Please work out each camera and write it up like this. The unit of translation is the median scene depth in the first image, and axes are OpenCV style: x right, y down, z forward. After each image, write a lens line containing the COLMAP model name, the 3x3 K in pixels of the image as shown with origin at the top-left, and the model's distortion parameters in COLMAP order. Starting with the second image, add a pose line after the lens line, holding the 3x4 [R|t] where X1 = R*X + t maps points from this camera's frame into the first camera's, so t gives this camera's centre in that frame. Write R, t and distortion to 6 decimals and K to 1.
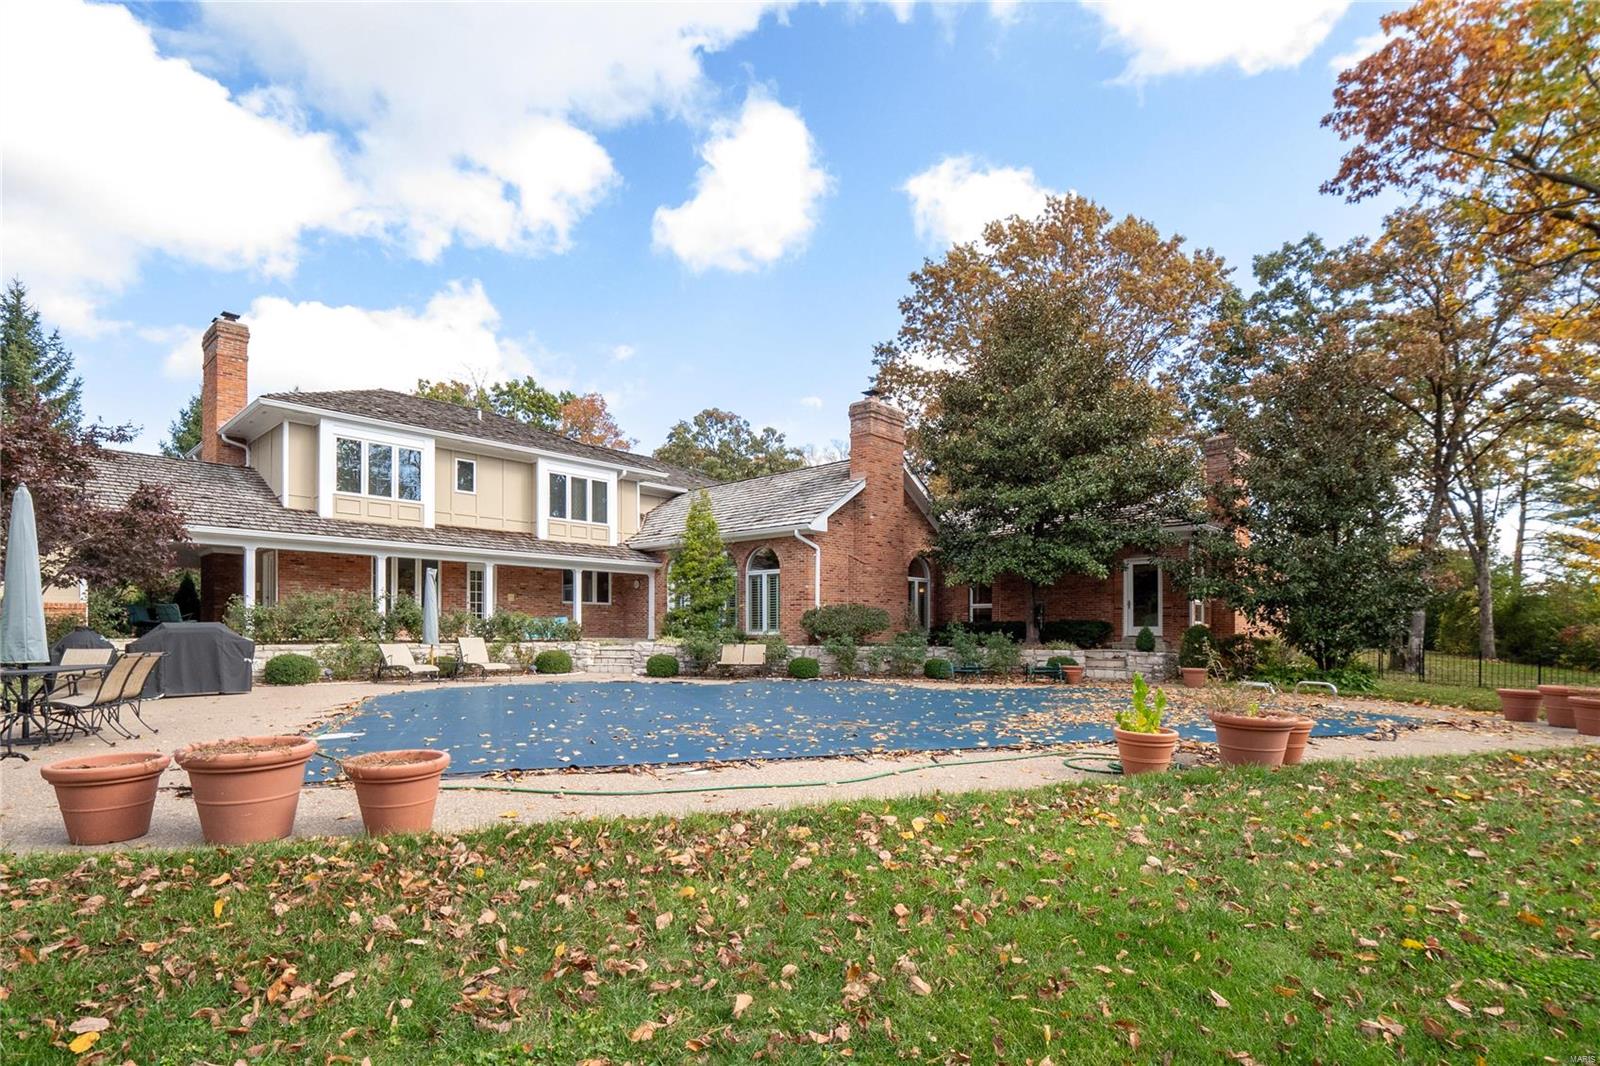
lens RADIAL K [[781.8, 0, 789.9], [0, 781.8, 581.5], [0, 0, 1]] dist [-0.000425, -0.012360]
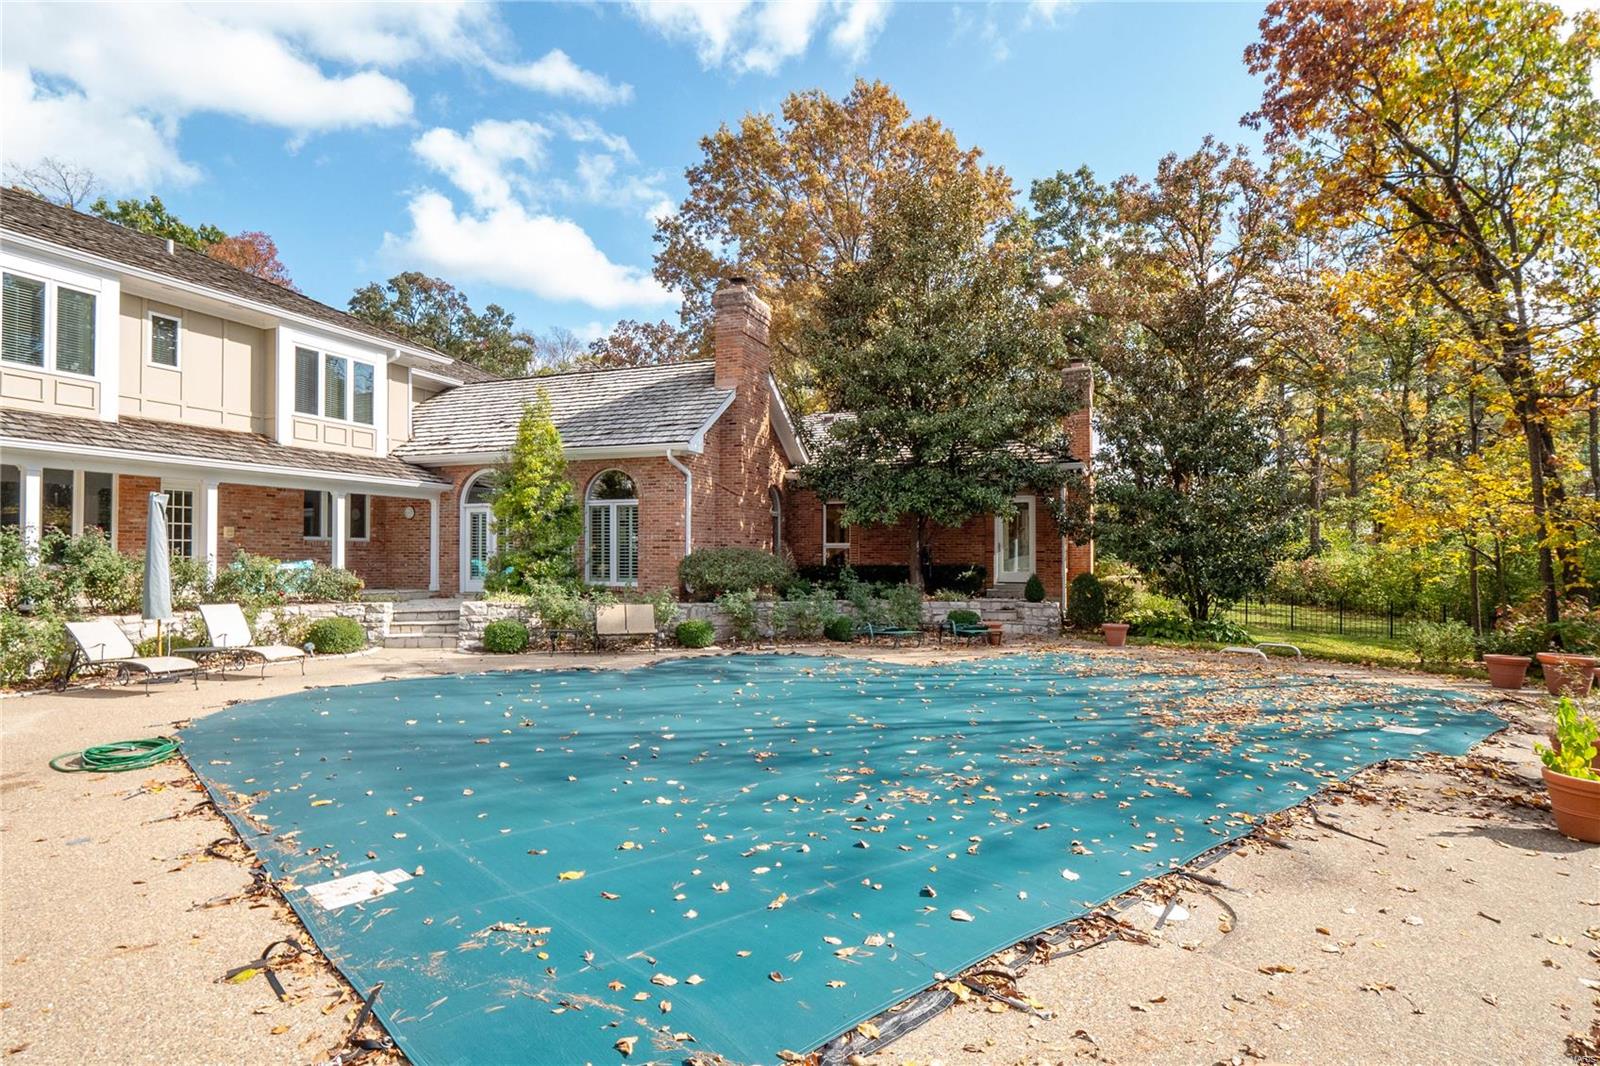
lens RADIAL K [[890.7, 0, 800.0], [0, 890.7, 533.0], [0, 0, 1]] dist [-0.021951, 0.000186]
pose [[0.935416, 0.015478, 0.353209, -0.167263], [-0.029382, 0.998989, 0.034038, -0.017442], [-0.352325, -0.042218, 0.934925, 0.134457]]
